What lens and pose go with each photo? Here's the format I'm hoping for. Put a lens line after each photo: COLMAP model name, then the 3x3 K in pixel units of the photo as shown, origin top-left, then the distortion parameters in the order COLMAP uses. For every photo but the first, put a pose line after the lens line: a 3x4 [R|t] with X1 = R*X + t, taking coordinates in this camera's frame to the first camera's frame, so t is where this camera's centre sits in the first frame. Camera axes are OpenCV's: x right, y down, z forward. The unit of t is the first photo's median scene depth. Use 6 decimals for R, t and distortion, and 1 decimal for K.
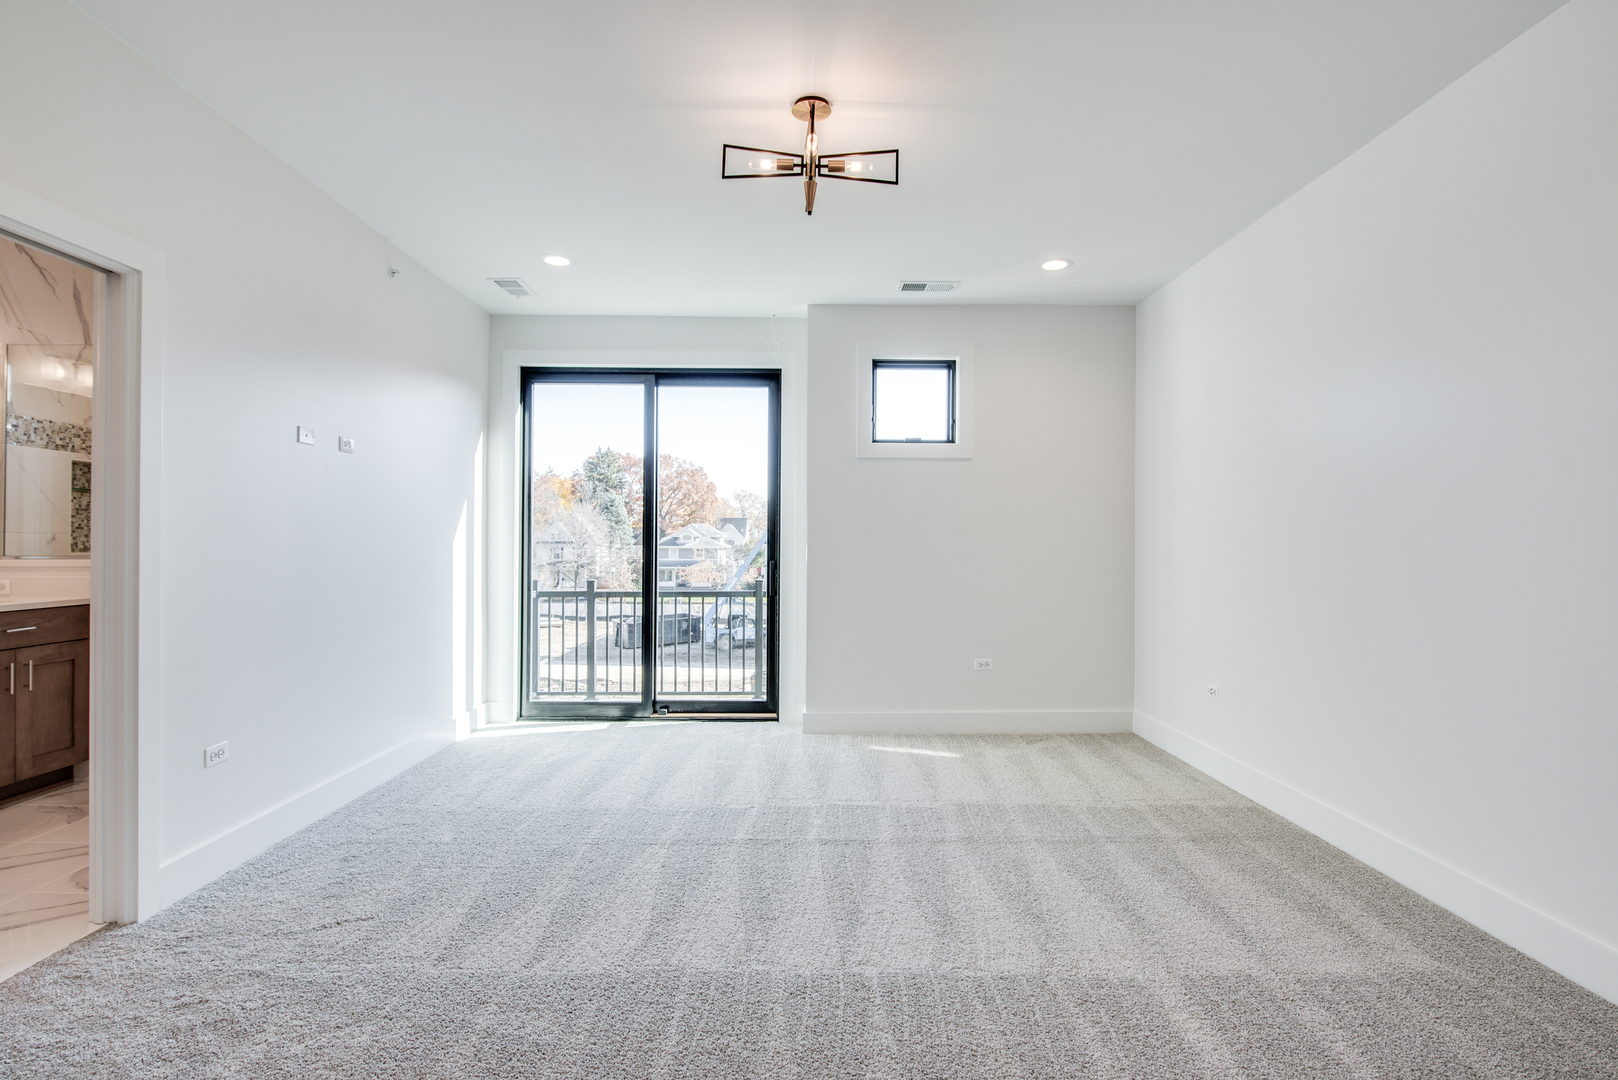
lens RADIAL K [[799.6, 0, 812.9], [0, 799.6, 546.1], [0, 0, 1]] dist [-0.010513, -0.001776]
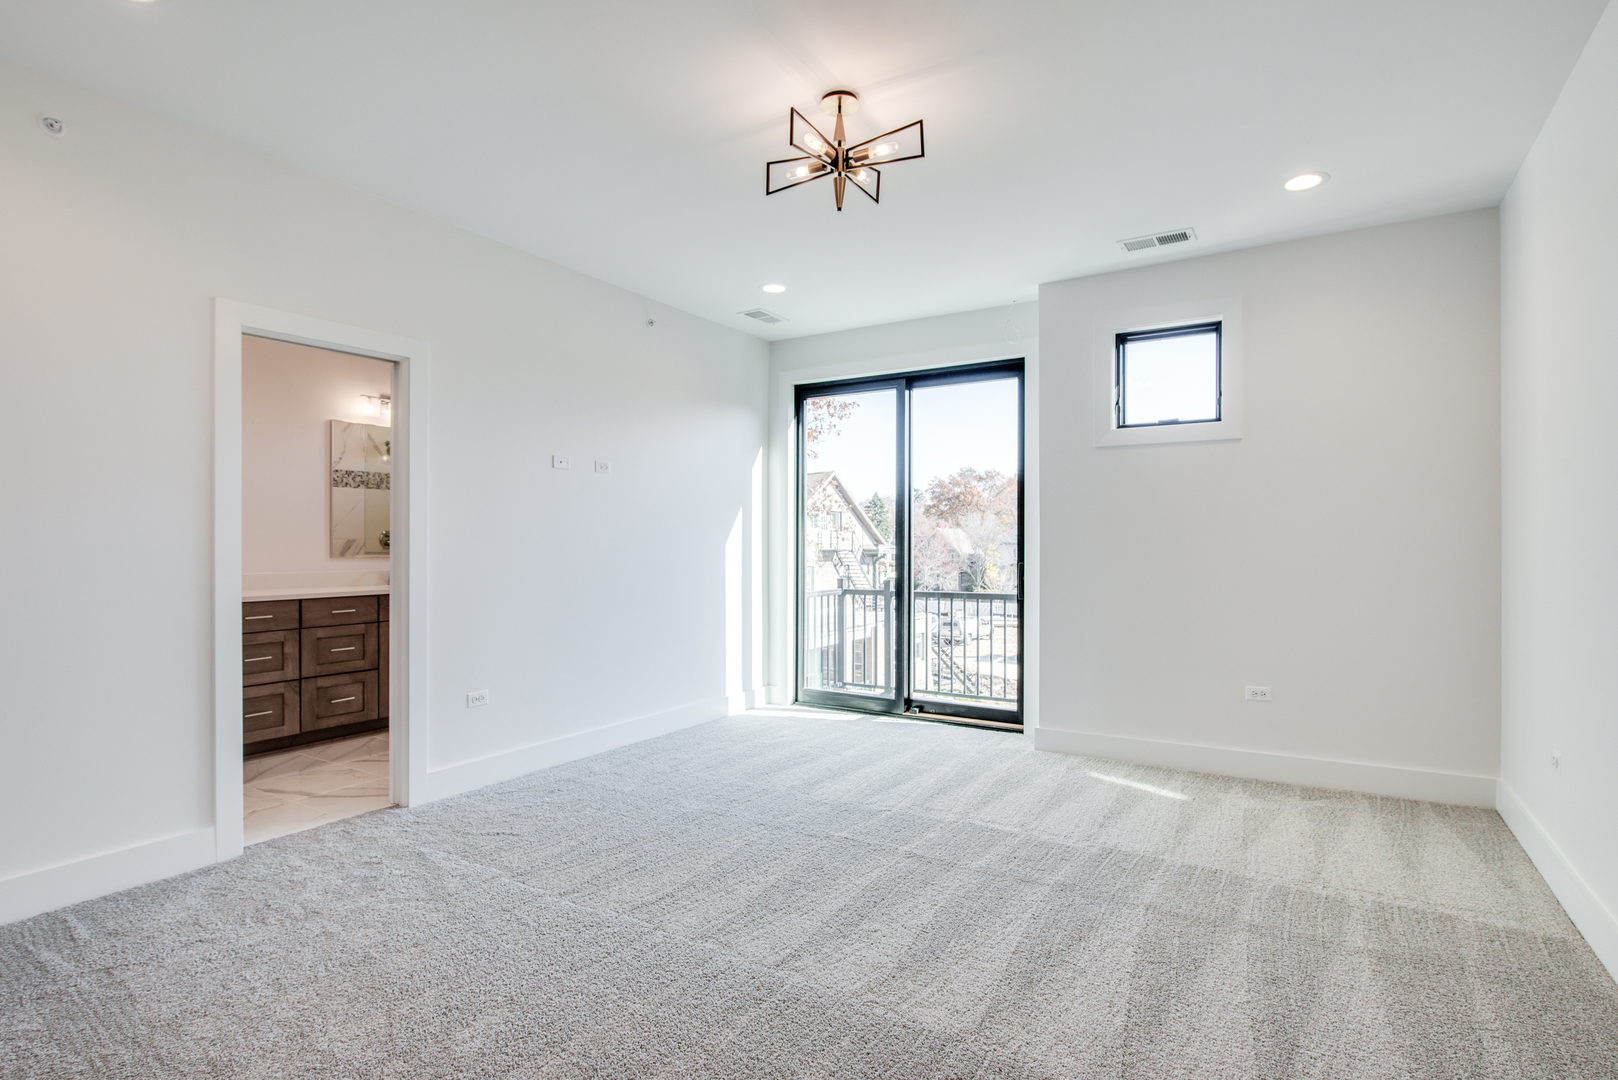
lens RADIAL K [[799.6, 0, 794.3], [0, 799.6, 547.5], [0, 0, 1]] dist [-0.010513, -0.001776]
pose [[0.842788, -0.001199, -0.538245, 0.293107], [0.001470, 0.999999, 0.000074, 0.000595], [0.538244, -0.000854, 0.842789, 0.083878]]
